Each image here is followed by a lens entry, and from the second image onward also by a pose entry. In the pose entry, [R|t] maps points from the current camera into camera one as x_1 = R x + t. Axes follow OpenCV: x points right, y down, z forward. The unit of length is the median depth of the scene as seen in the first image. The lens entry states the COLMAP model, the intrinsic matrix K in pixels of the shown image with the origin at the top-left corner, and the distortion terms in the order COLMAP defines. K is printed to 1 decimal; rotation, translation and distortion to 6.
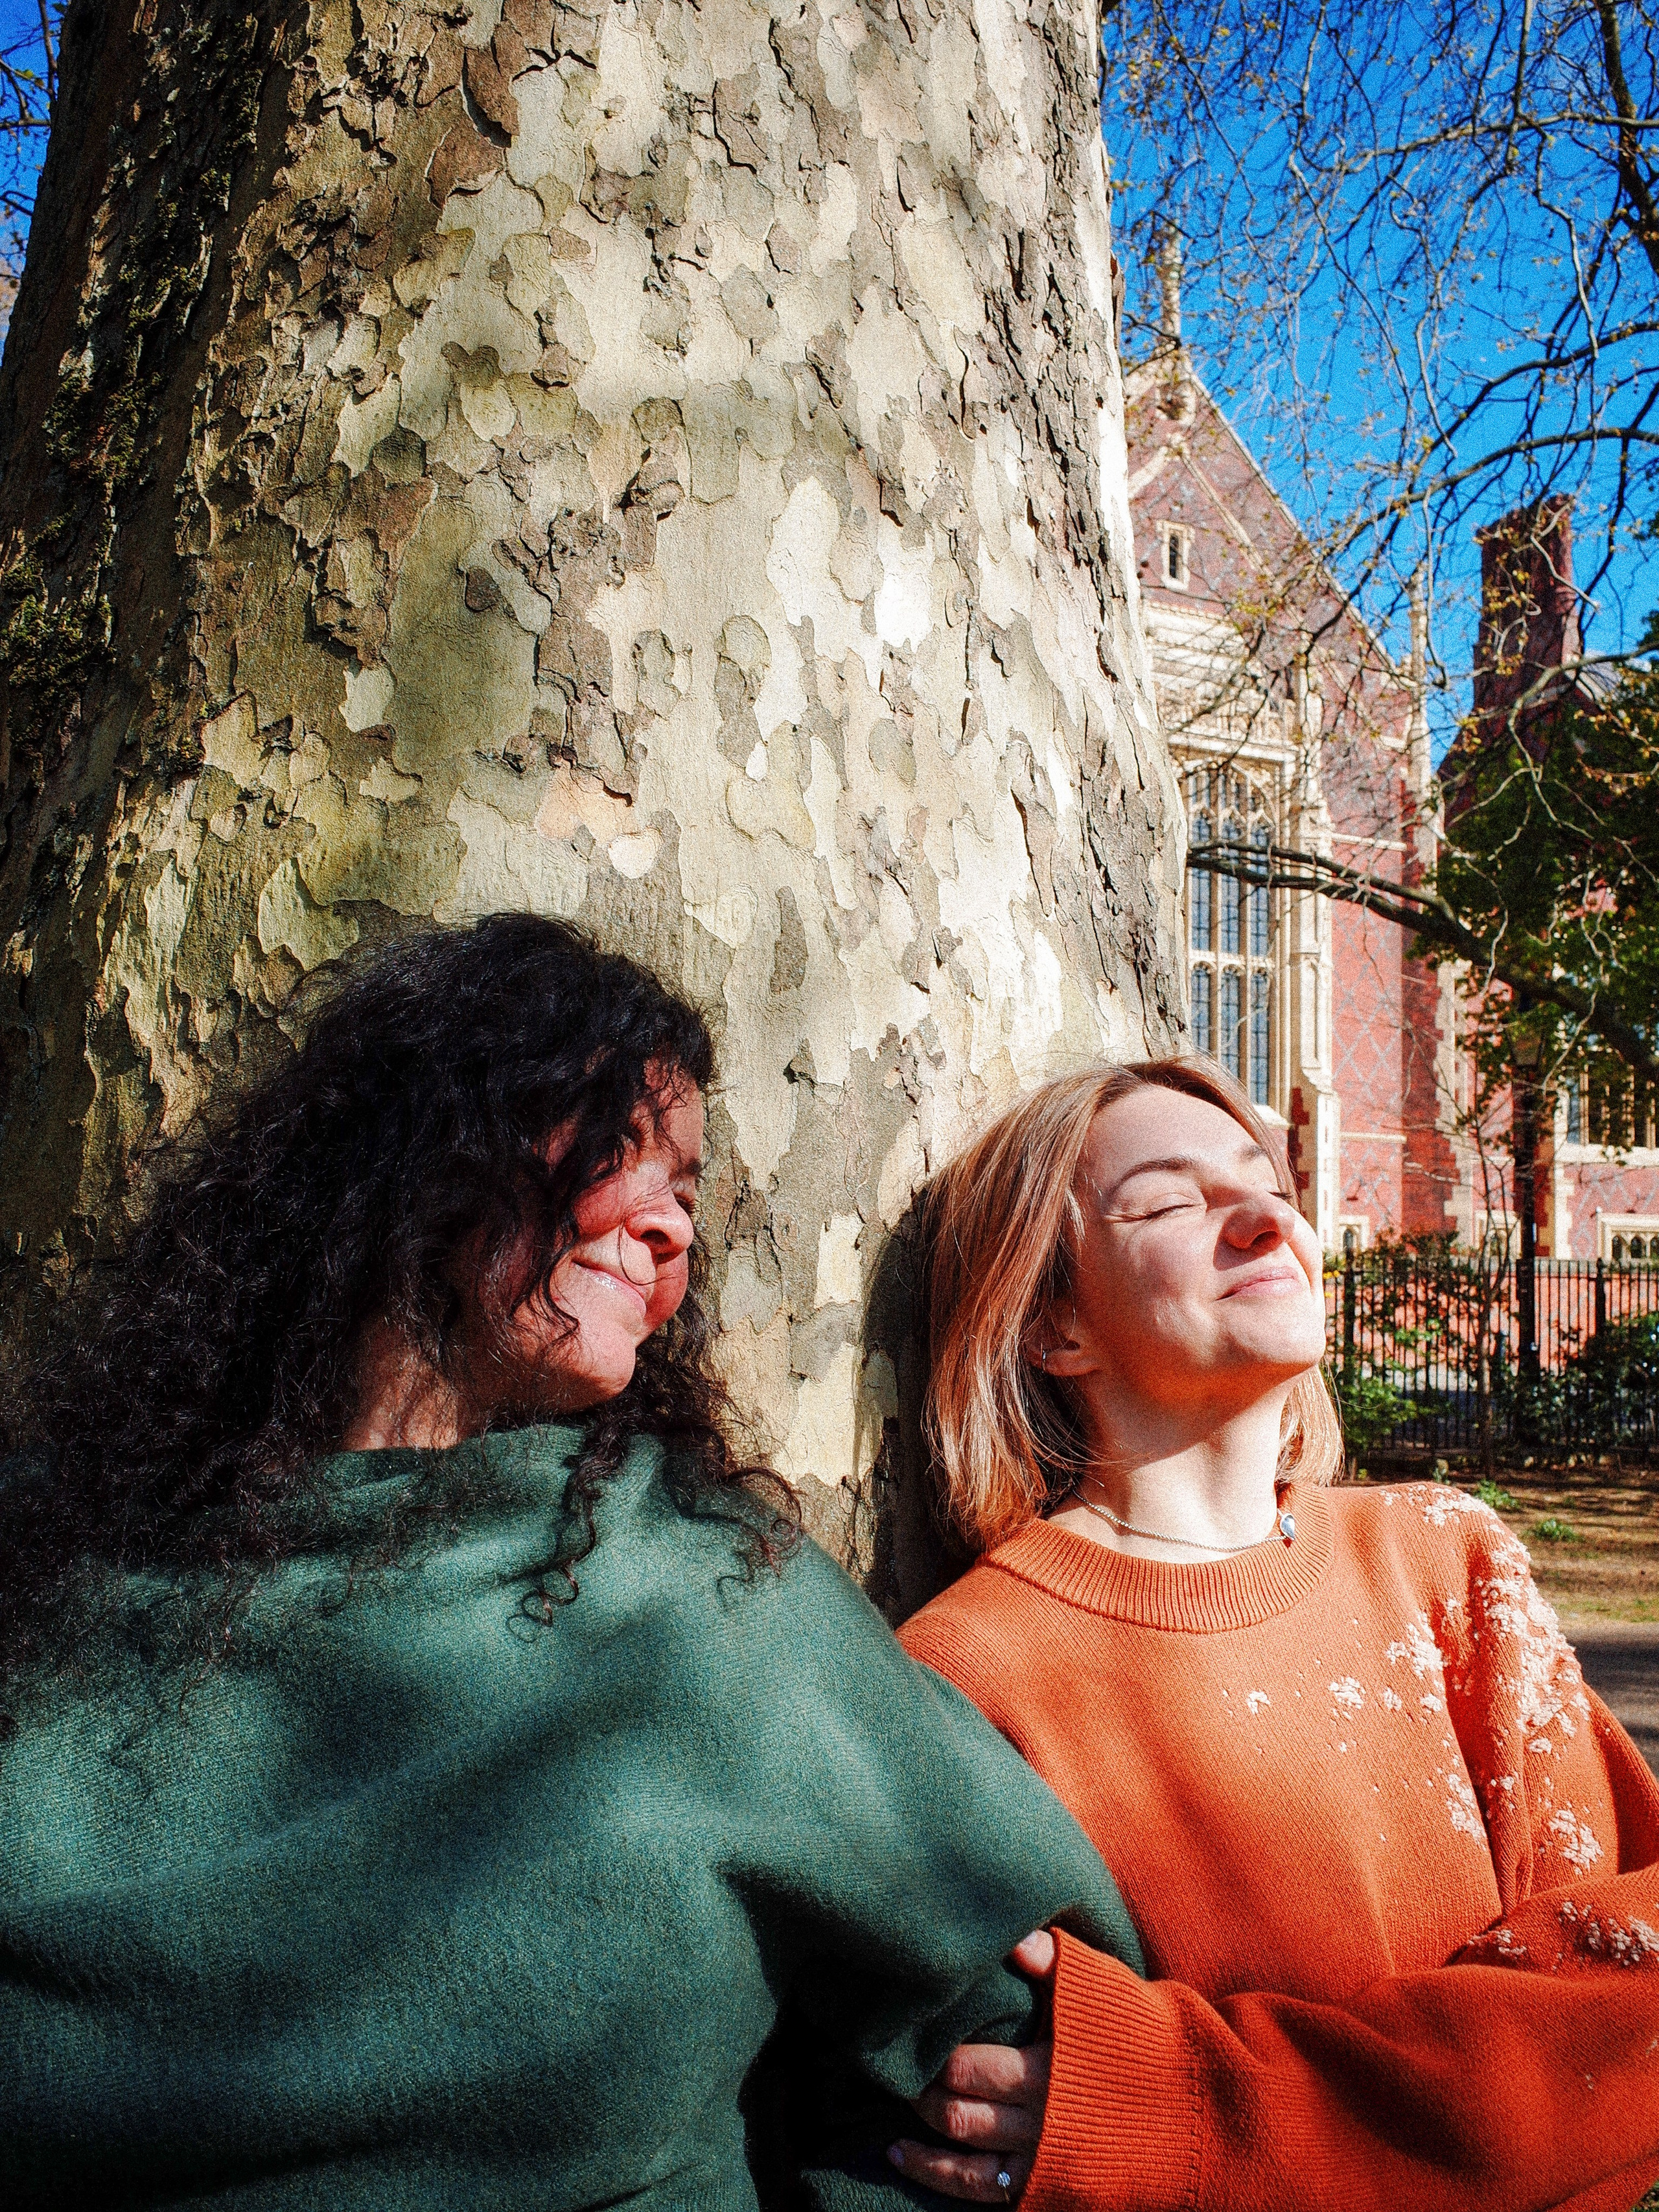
lens RADIAL K [[1854.3, 0, 821.8], [0, 1854.3, 1109.3], [0, 0, 1]] dist [-0.056973, 0.054673]
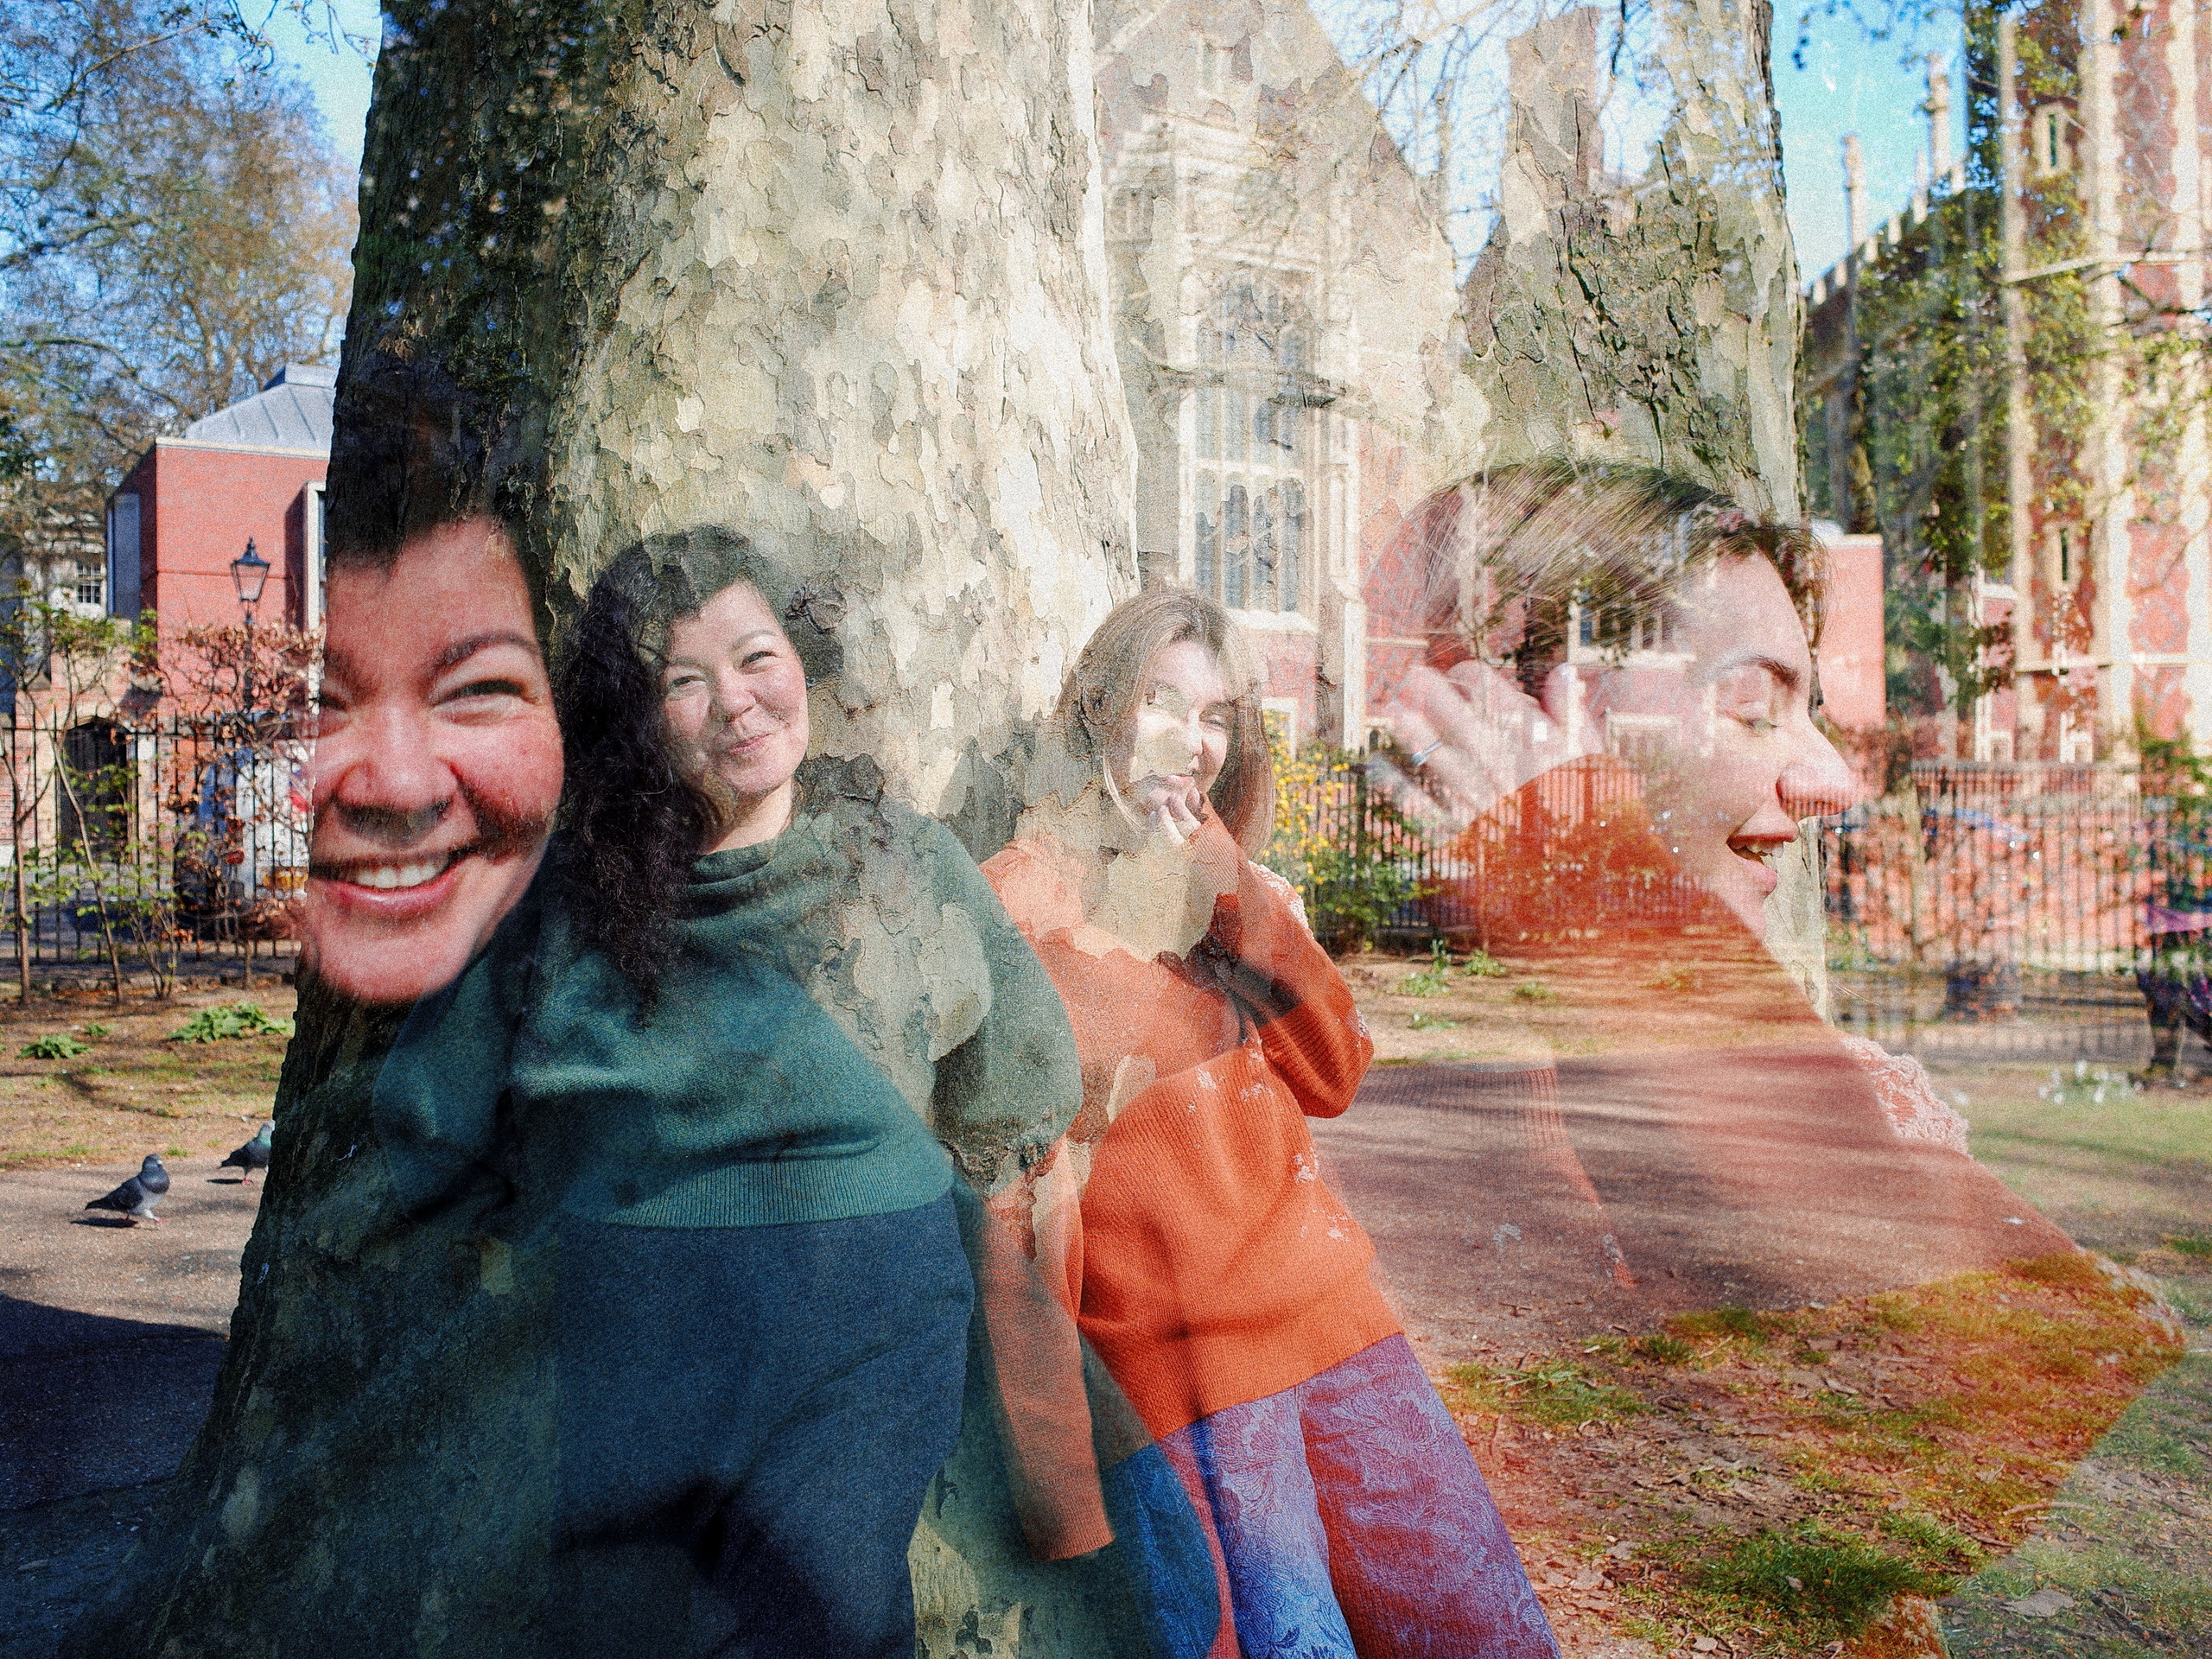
lens RADIAL K [[1854.3, 0, 1107.8], [0, 1854.3, 825.3], [0, 0, 1]] dist [-0.056973, 0.054673]
pose [[0.991400, -0.021097, 0.129152, -0.065397], [0.006570, 0.993699, 0.111886, -0.009667], [-0.130698, -0.110076, 0.985292, -0.866723]]
